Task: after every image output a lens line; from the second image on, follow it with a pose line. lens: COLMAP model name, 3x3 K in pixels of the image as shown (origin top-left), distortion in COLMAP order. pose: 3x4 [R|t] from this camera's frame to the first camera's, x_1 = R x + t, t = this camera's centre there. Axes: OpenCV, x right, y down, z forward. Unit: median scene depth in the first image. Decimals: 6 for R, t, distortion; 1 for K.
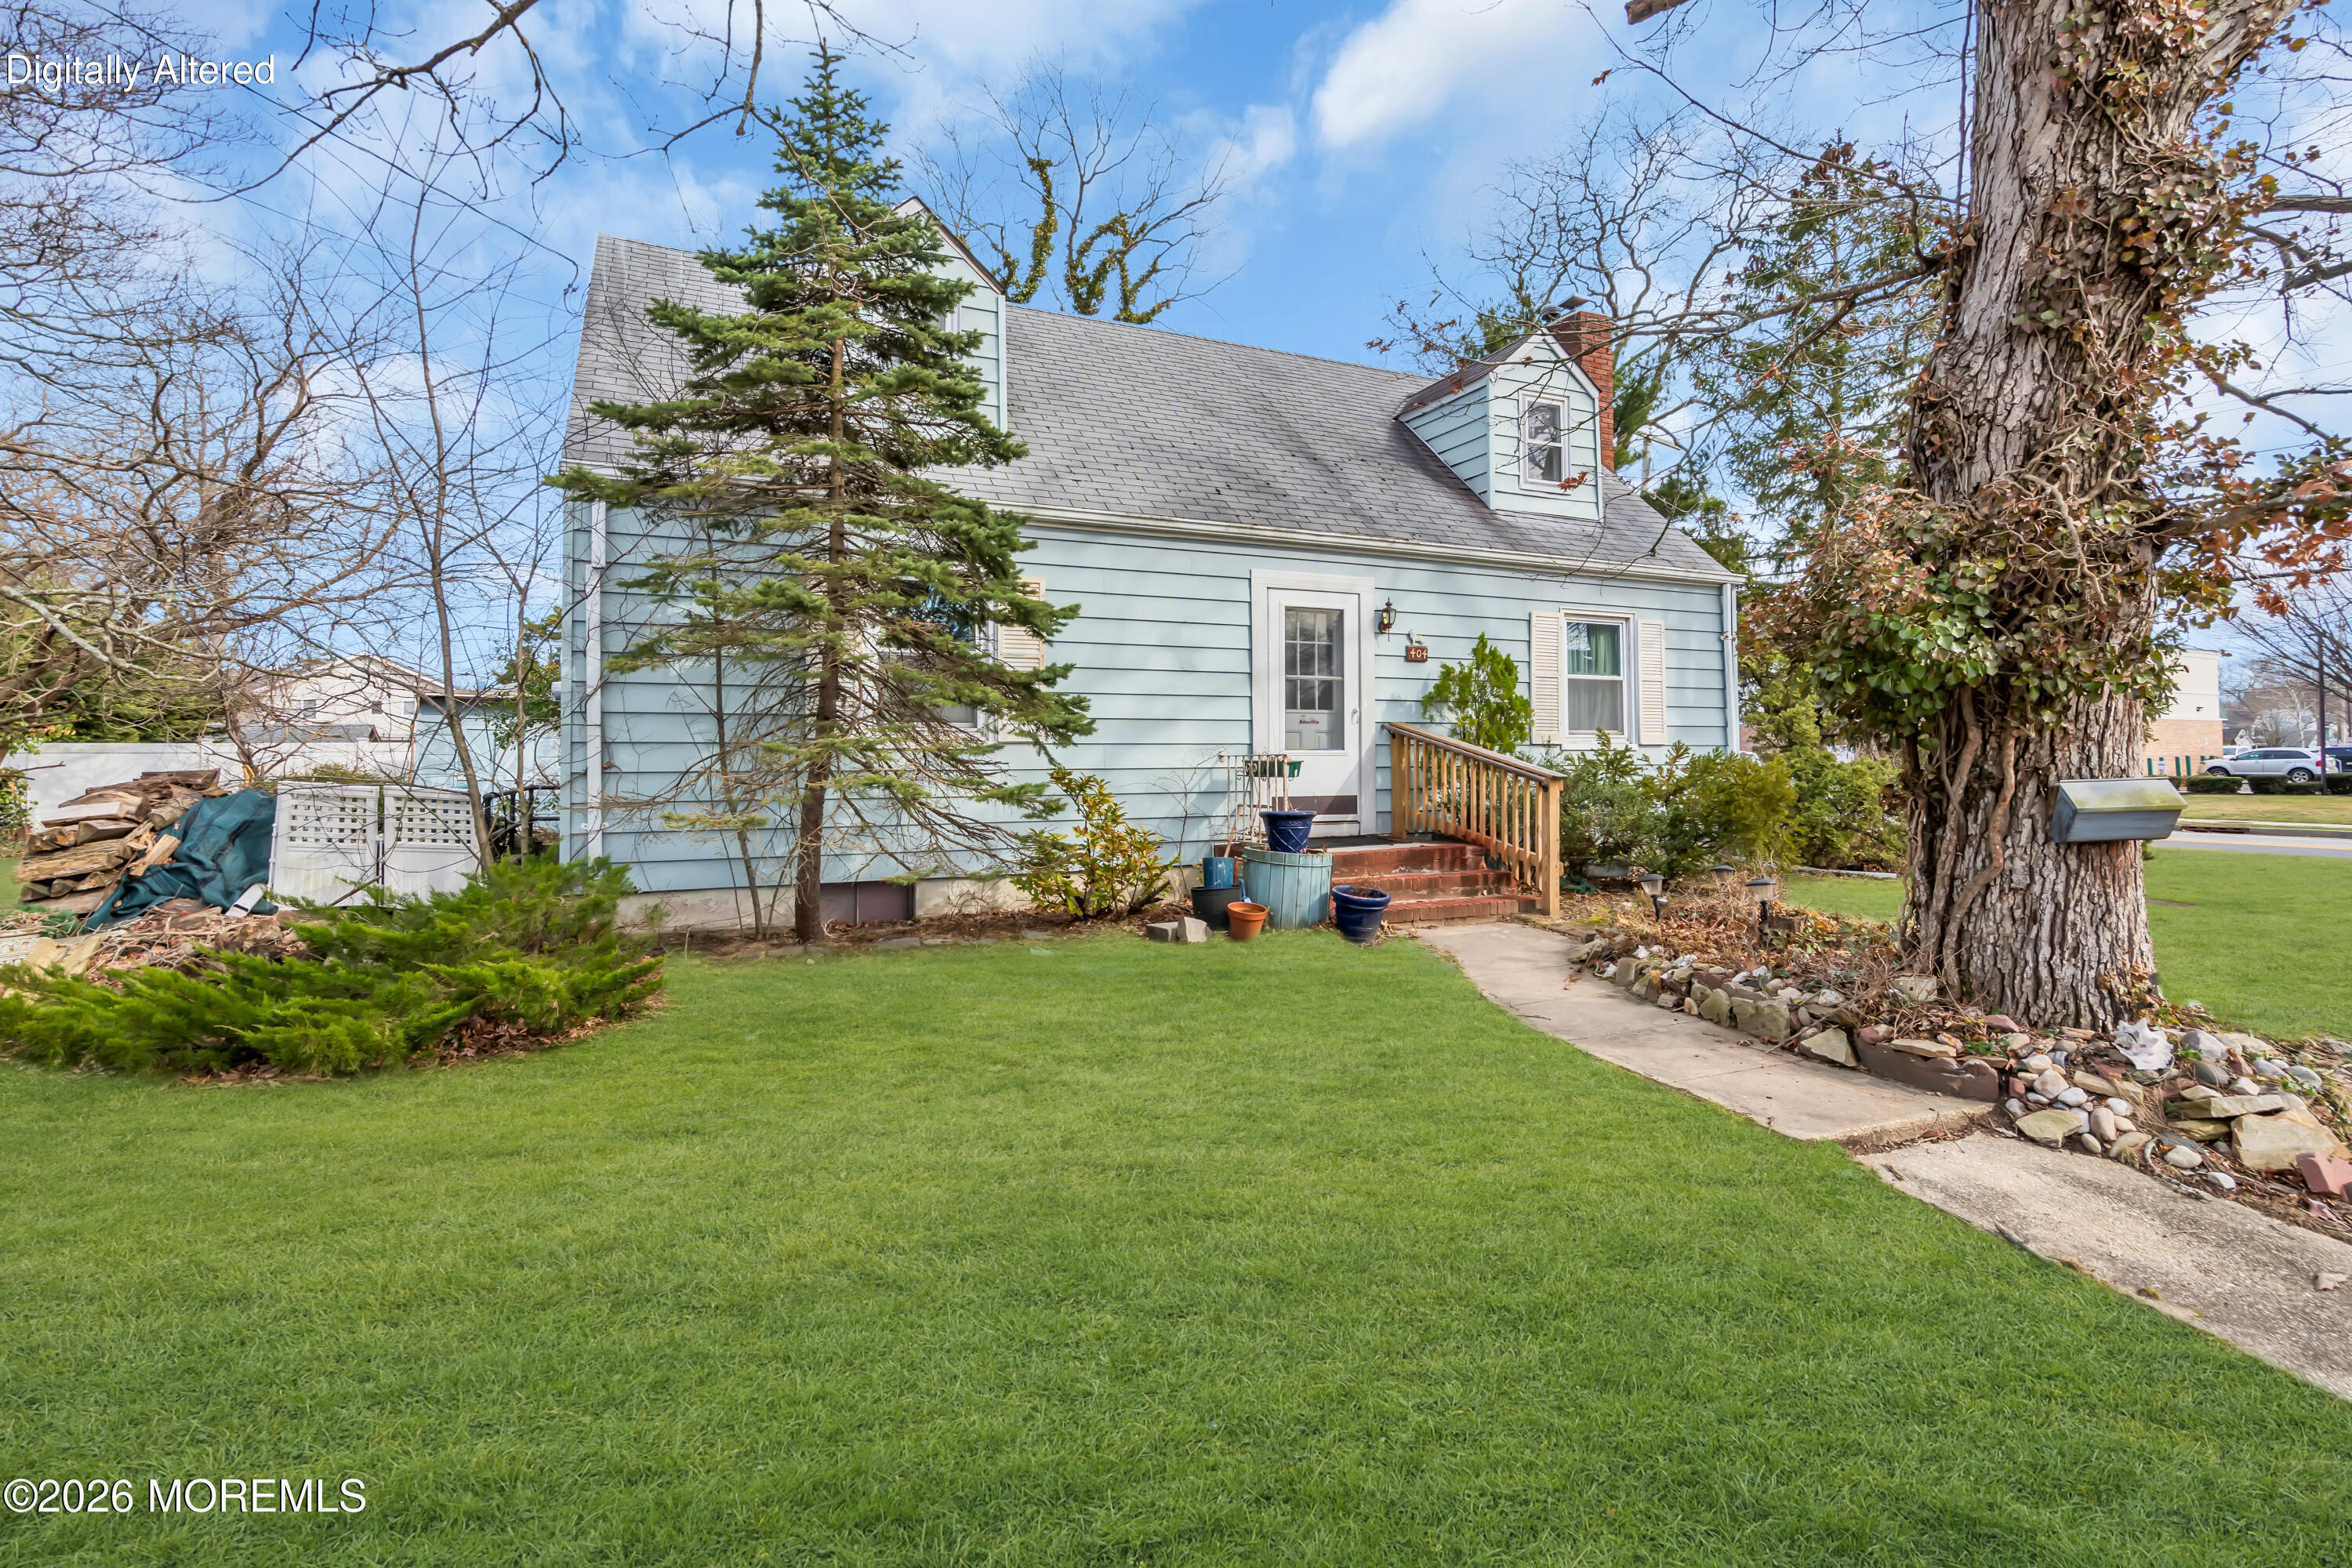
lens RADIAL K [[1091.4, 0, 1179.5], [0, 1091.4, 741.9], [0, 0, 1]] dist [-0.001606, 0.004967]
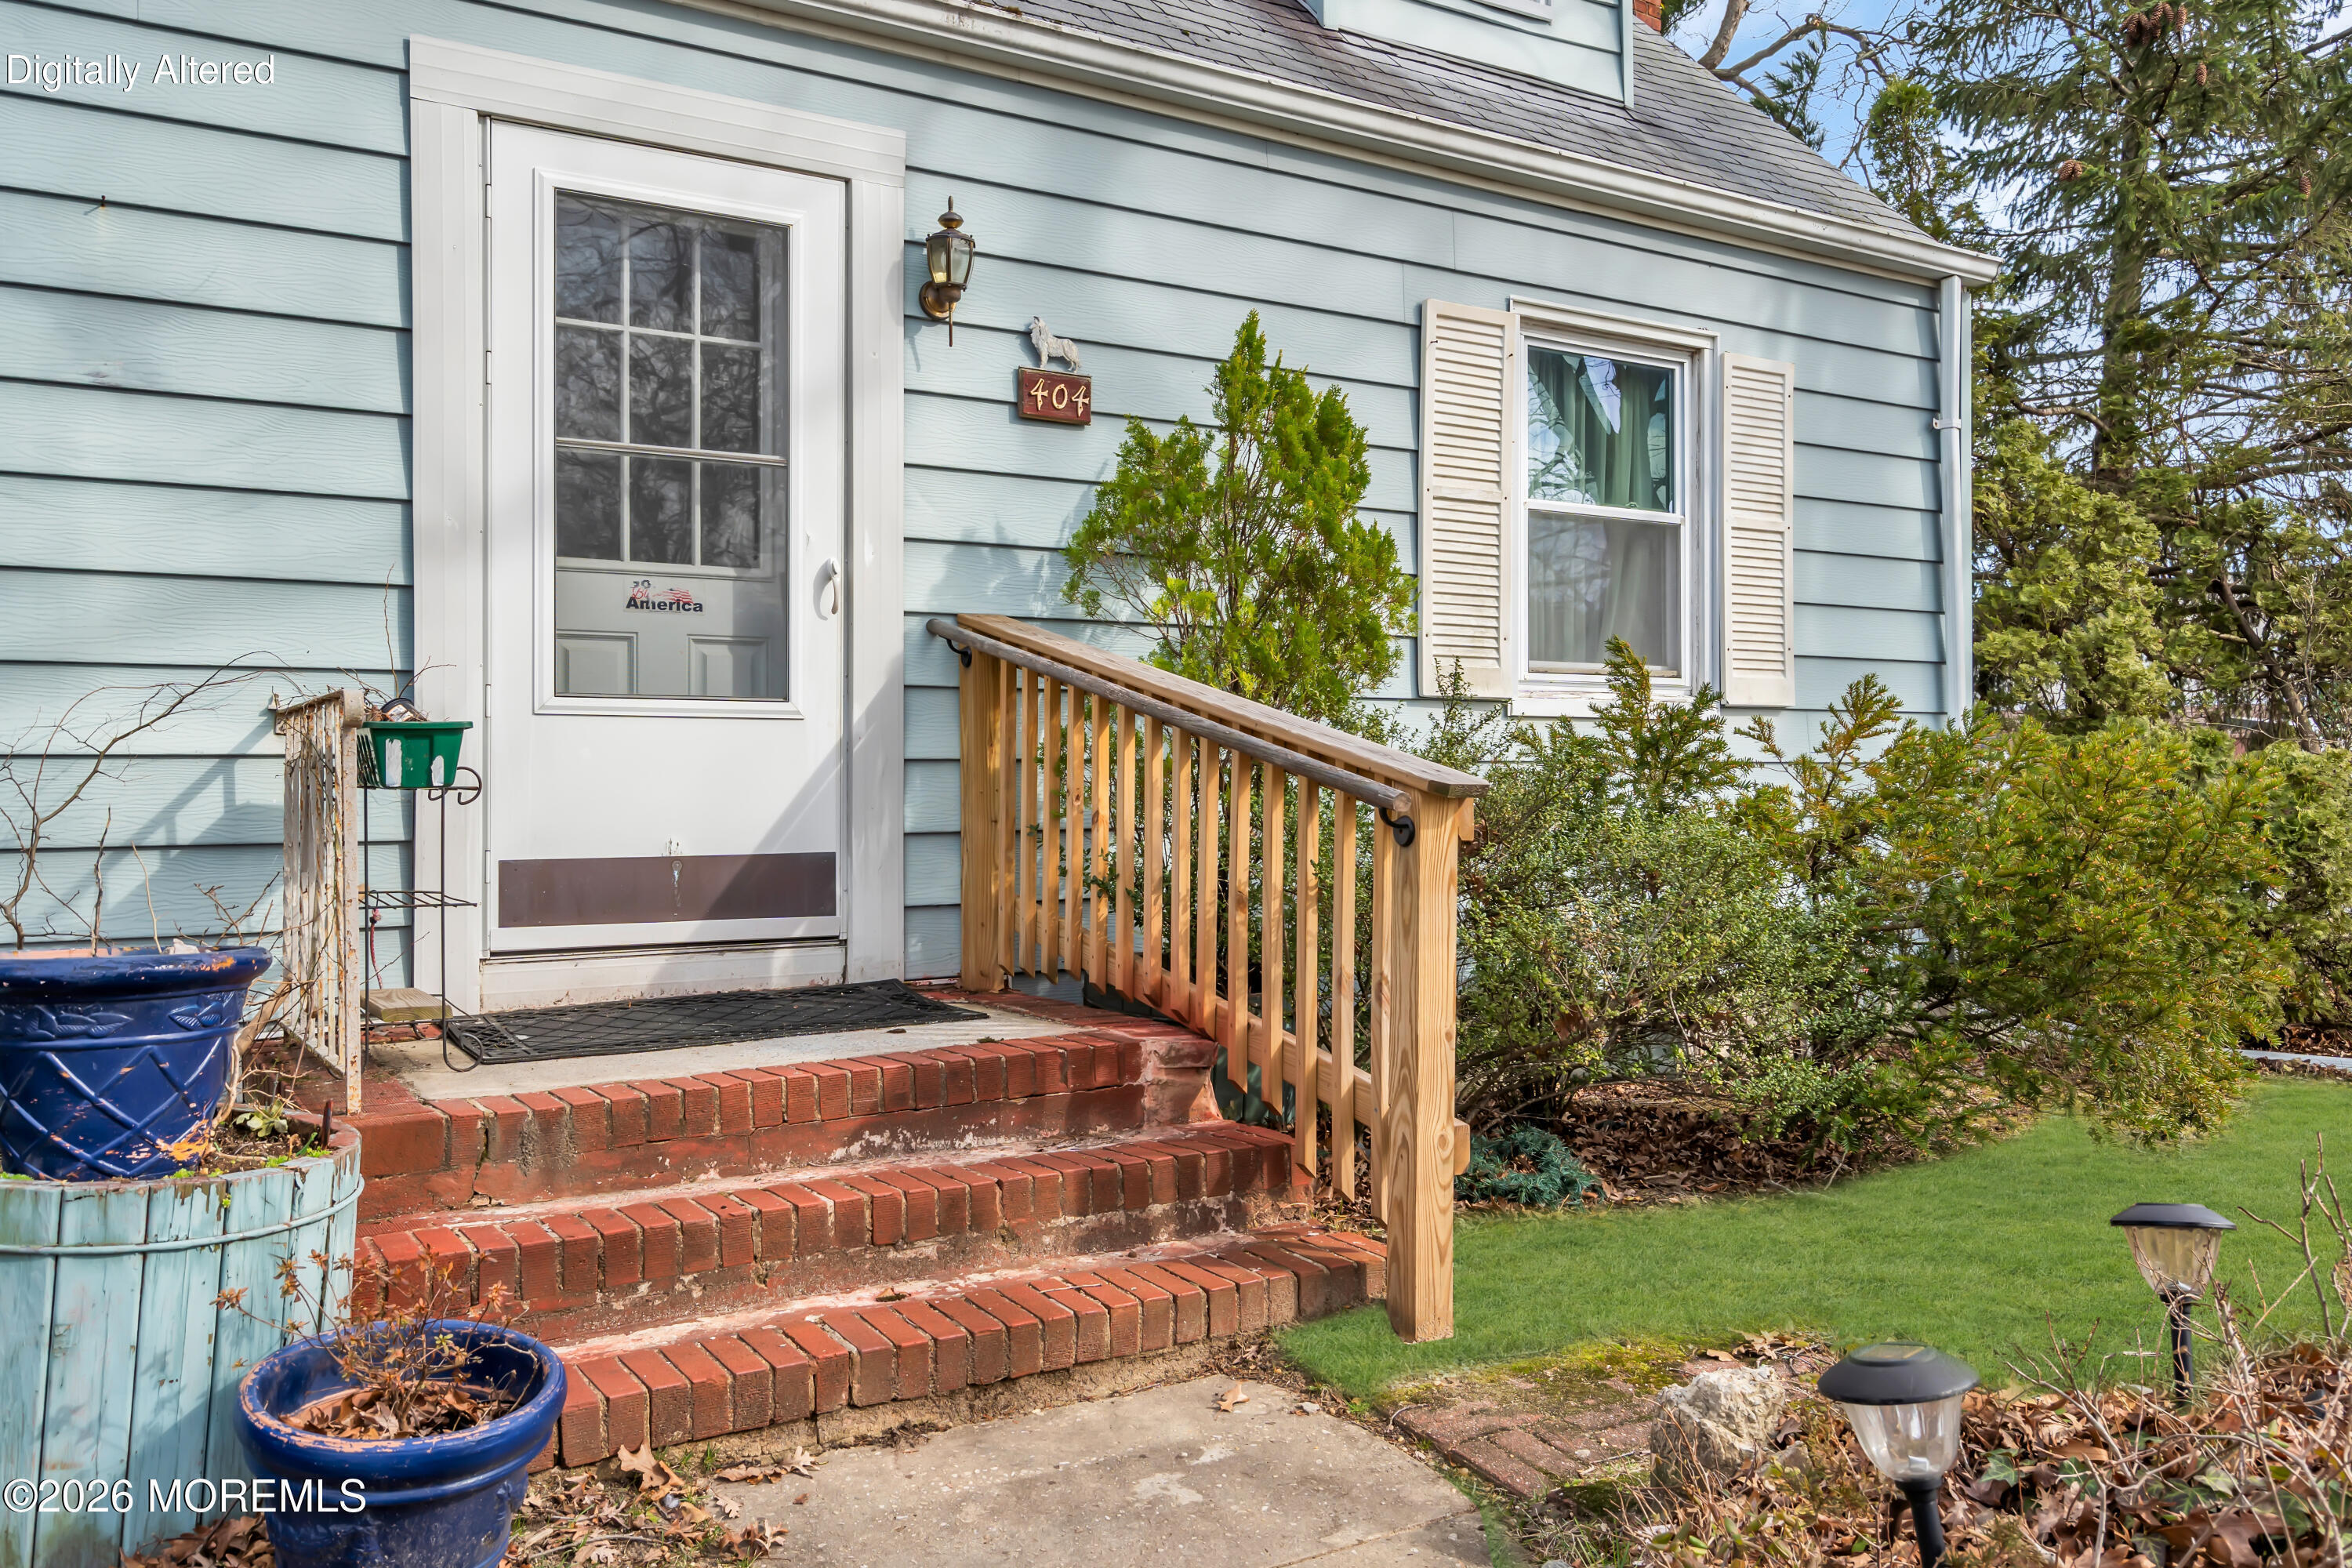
lens RADIAL K [[1785.3, 0, 1176.0], [0, 1785.3, 784.0], [0, 0, 1]] dist [0.005725, 0.001306]
pose [[0.992441, 0.003537, 0.122670, 0.275817], [-0.005805, 0.999819, 0.018137, 0.028958], [-0.122584, -0.018712, 0.992282, 0.708449]]
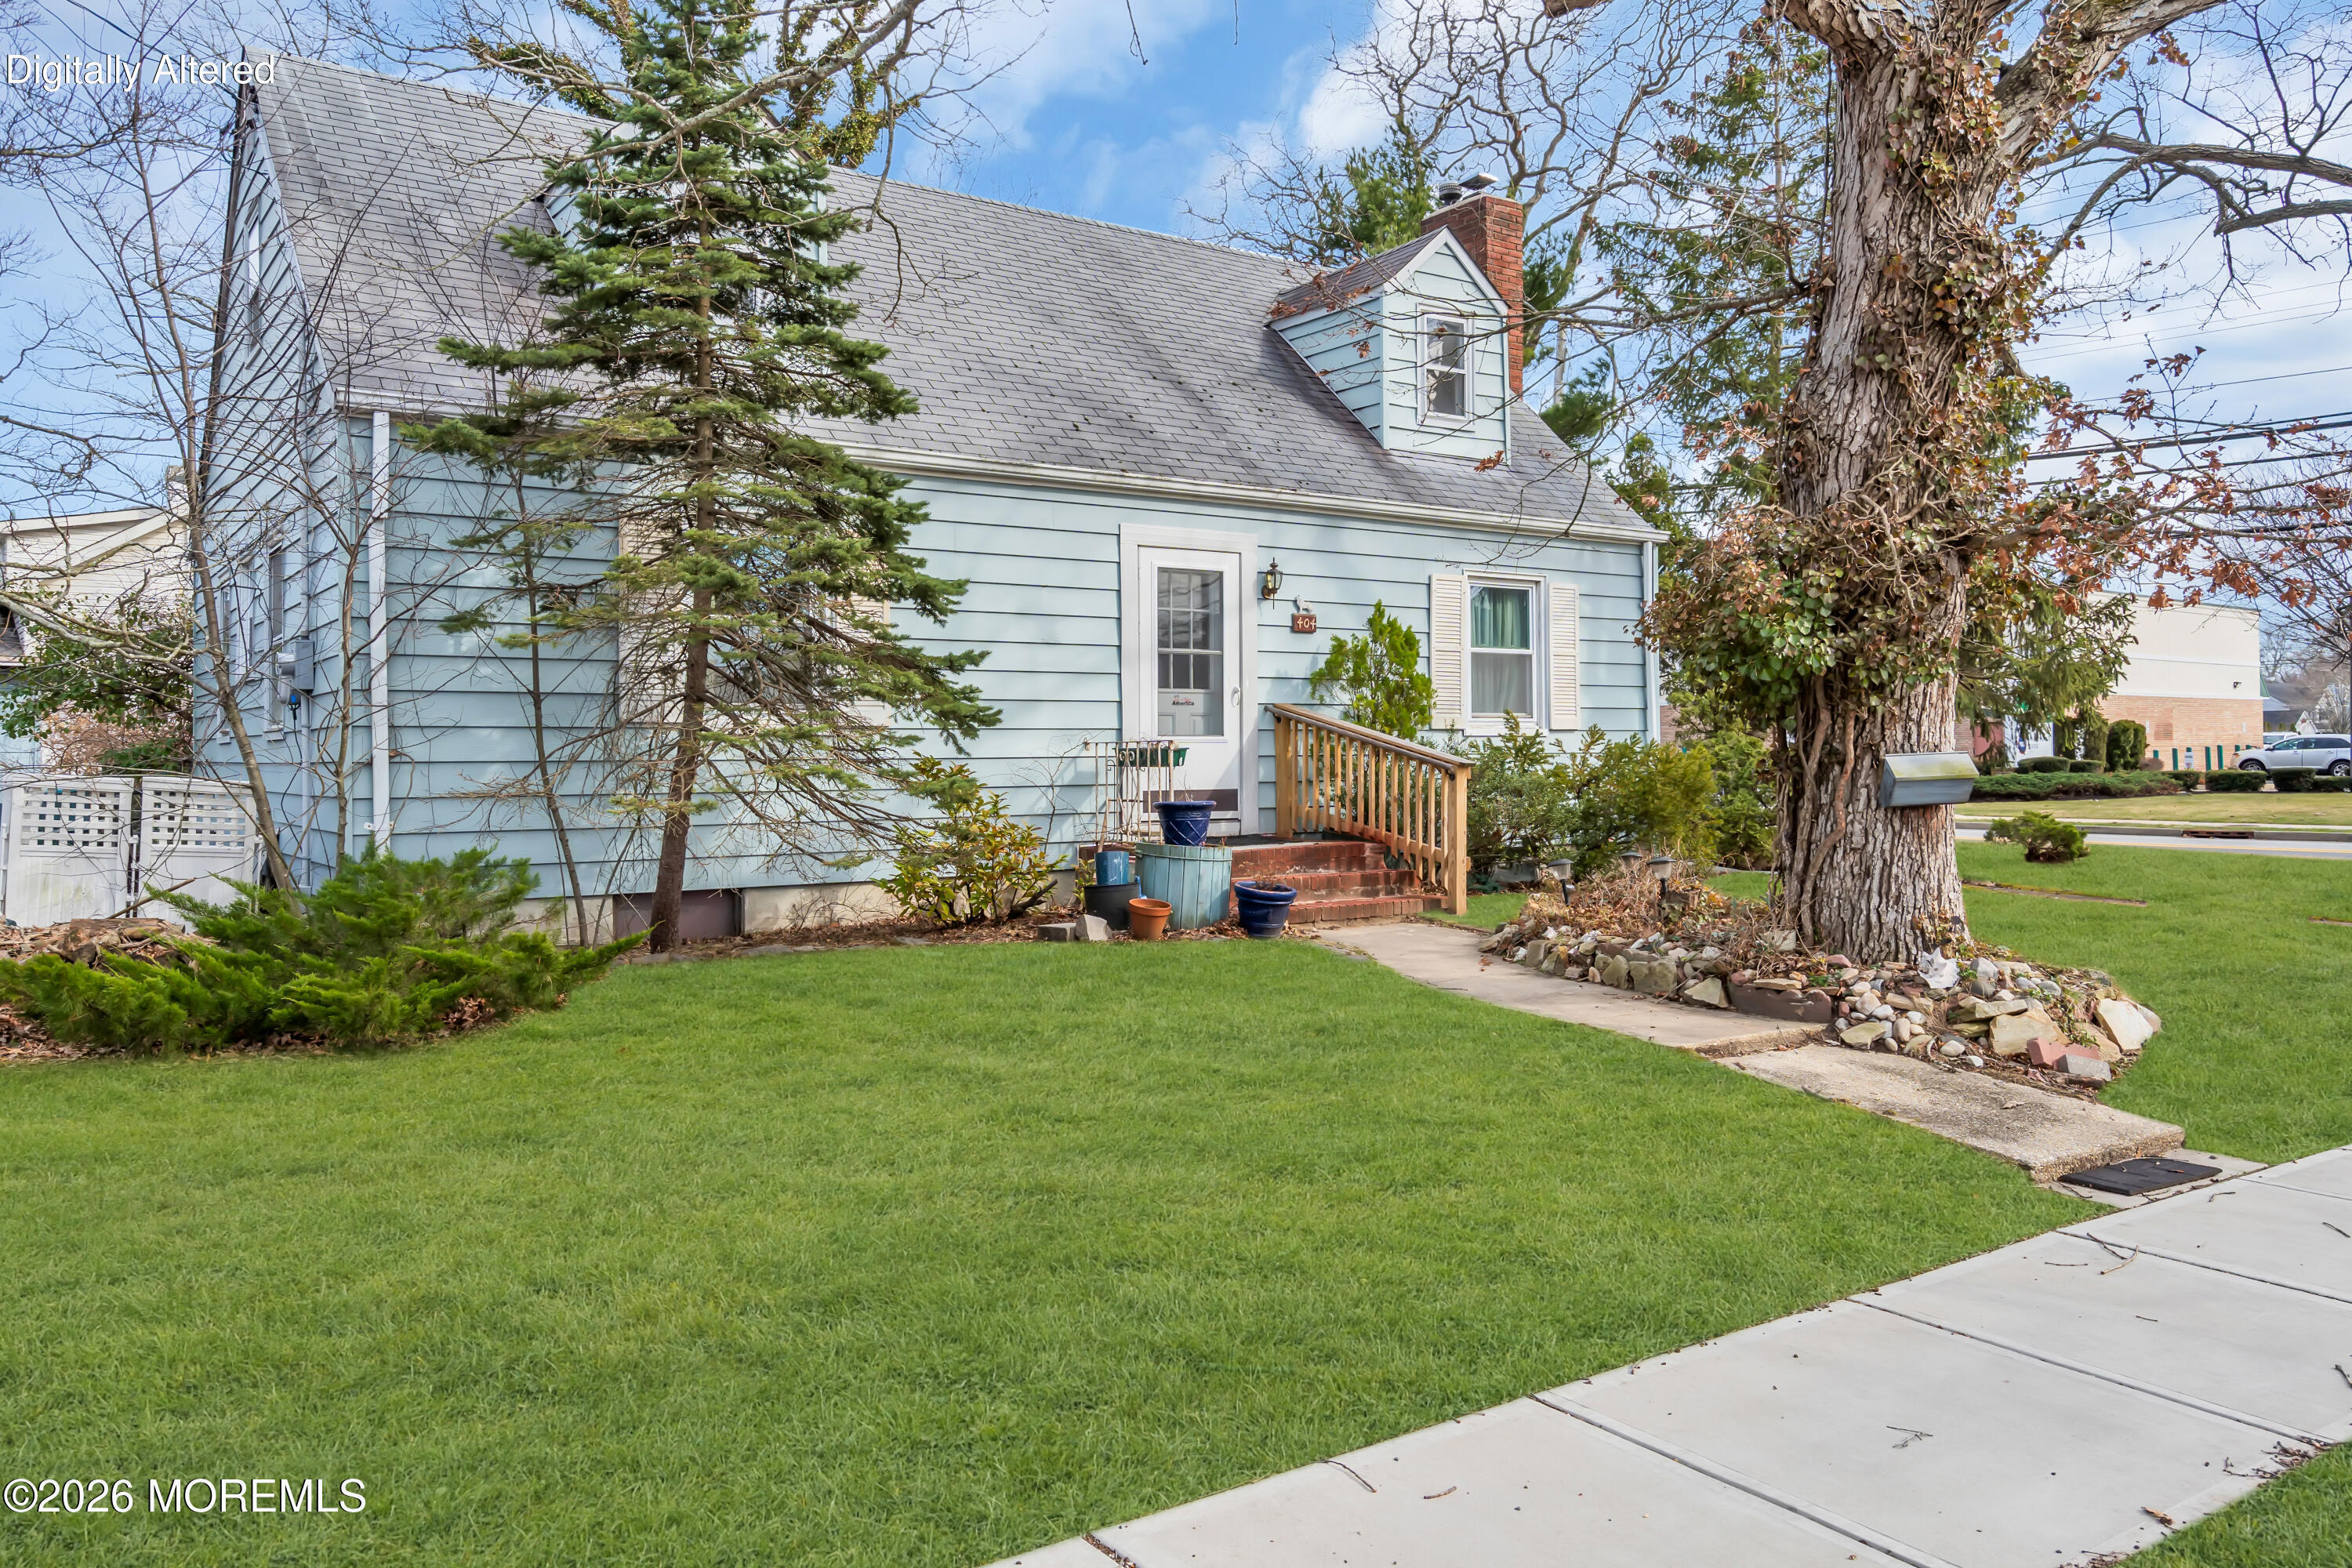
lens RADIAL K [[1694.8, 0, 1176.0], [0, 1694.8, 784.0], [0, 0, 1]] dist [0.039418, 0.001635]
pose [[0.983594, -0.007256, 0.180252, -0.176542], [0.001656, 0.999512, 0.031196, 0.004853], [-0.180390, -0.030386, 0.983126, -0.422975]]
